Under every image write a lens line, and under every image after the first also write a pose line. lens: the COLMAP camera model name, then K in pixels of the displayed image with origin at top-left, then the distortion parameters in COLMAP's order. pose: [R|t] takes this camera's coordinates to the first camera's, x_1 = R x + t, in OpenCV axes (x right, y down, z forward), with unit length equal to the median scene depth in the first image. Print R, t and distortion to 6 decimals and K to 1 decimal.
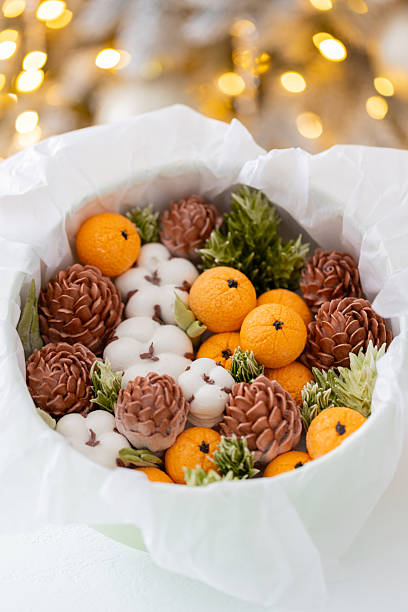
lens RADIAL K [[1805.9, 0, 204.0], [0, 1805.9, 306.0], [0, 0, 1]] dist [0.004301, -0.795088]
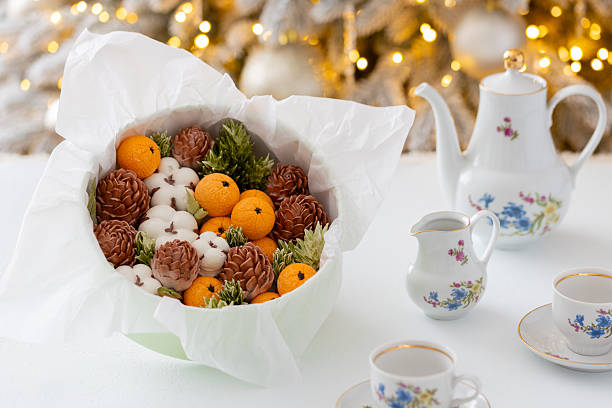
lens RADIAL K [[2120.6, 0, 306.0], [0, 2120.6, 204.0], [0, 0, 1]] dist [0.120755, 0.008621]
pose [[0.985922, 0.020742, 0.165916, -0.212696], [-0.013539, 0.998921, -0.044426, 0.082675], [-0.166659, 0.041555, 0.985139, -0.758565]]
